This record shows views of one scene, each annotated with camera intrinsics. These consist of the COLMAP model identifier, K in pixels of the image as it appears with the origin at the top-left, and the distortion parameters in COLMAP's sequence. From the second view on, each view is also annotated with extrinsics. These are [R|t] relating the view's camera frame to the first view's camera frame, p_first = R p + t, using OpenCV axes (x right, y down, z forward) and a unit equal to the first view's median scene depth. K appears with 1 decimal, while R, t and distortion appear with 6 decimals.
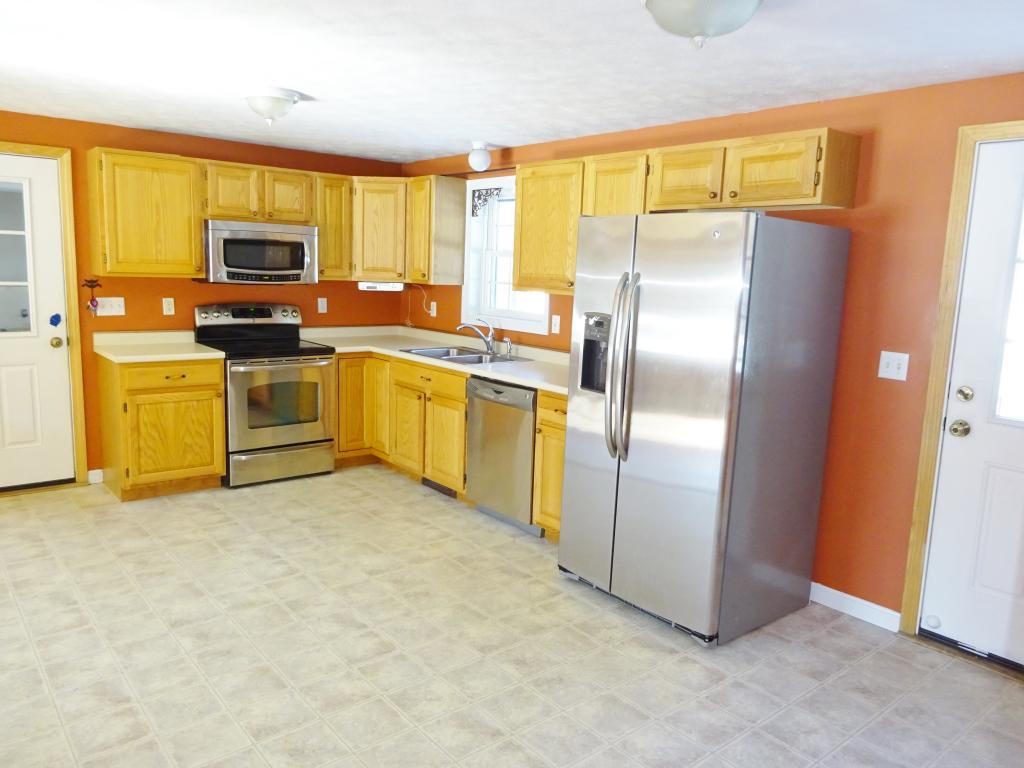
lens RADIAL K [[747.0, 0, 512.0], [0, 747.0, 384.0], [0, 0, 1]] dist [0.001766, -0.003458]
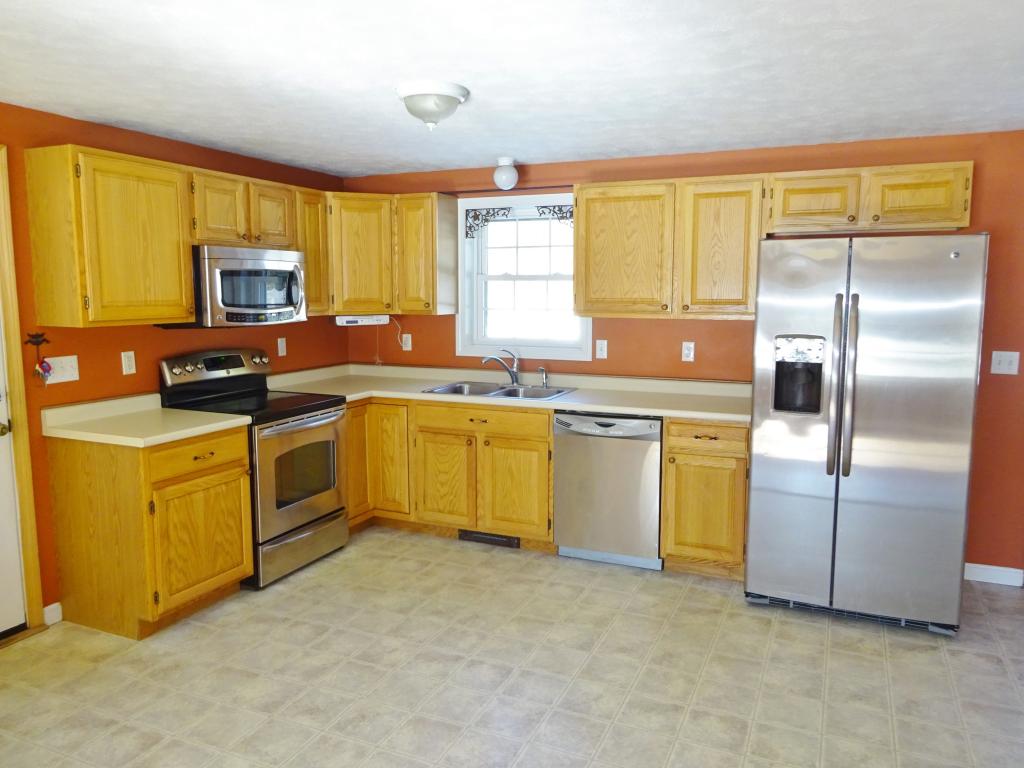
lens RADIAL K [[747.0, 0, 512.0], [0, 747.0, 384.0], [0, 0, 1]] dist [0.001766, -0.003458]
pose [[0.894673, -0.092800, 0.436976, -0.474068], [0.102150, 0.994767, 0.002114, -0.049132], [-0.434886, 0.042745, 0.899470, 0.184381]]
